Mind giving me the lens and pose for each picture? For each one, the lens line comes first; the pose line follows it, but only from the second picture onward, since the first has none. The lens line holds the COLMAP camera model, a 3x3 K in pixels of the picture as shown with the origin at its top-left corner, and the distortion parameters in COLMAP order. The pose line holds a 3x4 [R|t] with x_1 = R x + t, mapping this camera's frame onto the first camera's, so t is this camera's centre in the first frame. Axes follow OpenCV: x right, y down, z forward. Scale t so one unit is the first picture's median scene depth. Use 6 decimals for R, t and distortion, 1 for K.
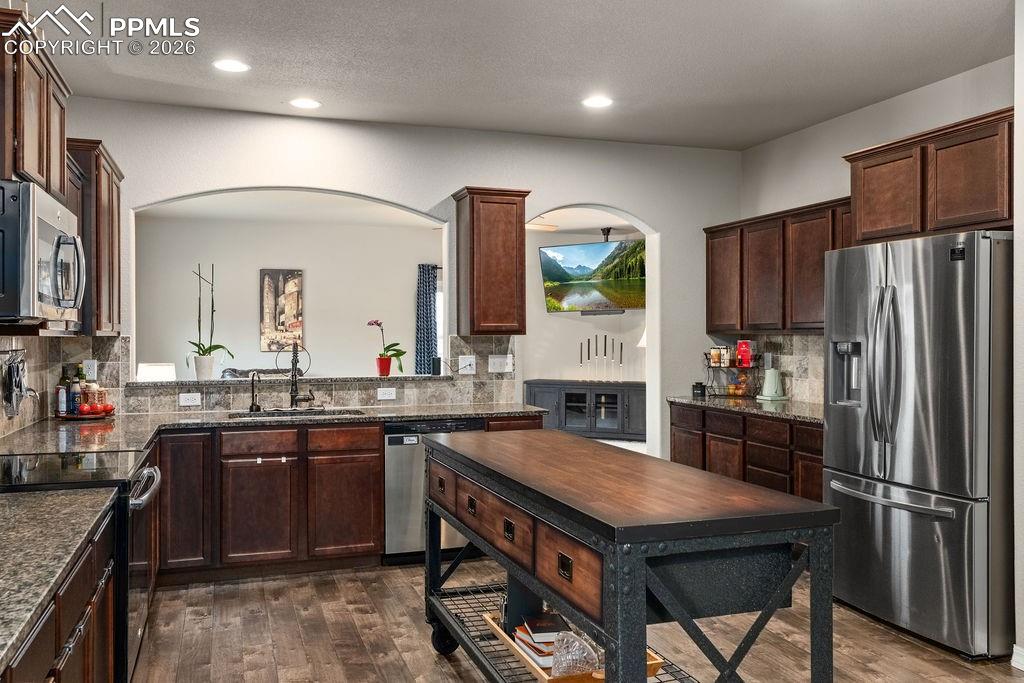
lens RADIAL K [[849.3, 0, 512.0], [0, 849.3, 341.5], [0, 0, 1]] dist [-0.004828, -0.002011]
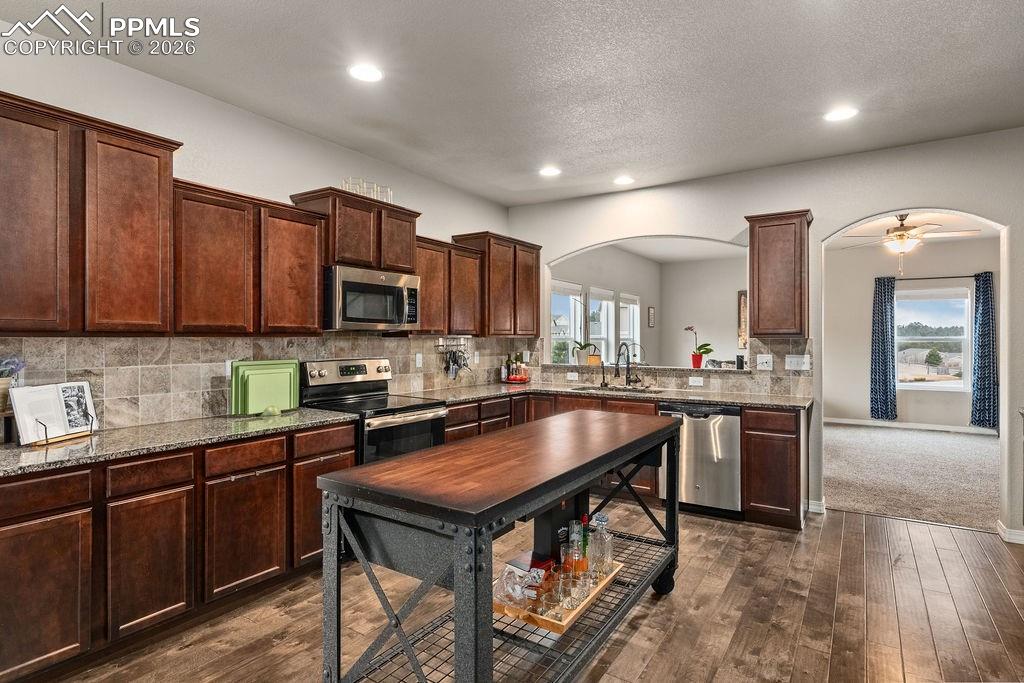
lens RADIAL K [[543.7, 0, 512.0], [0, 543.7, 341.5], [0, 0, 1]] dist [0.001646, 0.000534]
pose [[0.593896, 0.007199, -0.804510, 0.365197], [-0.009952, 0.999949, 0.001602, 0.000294], [0.804481, 0.007055, 0.593937, 0.257713]]
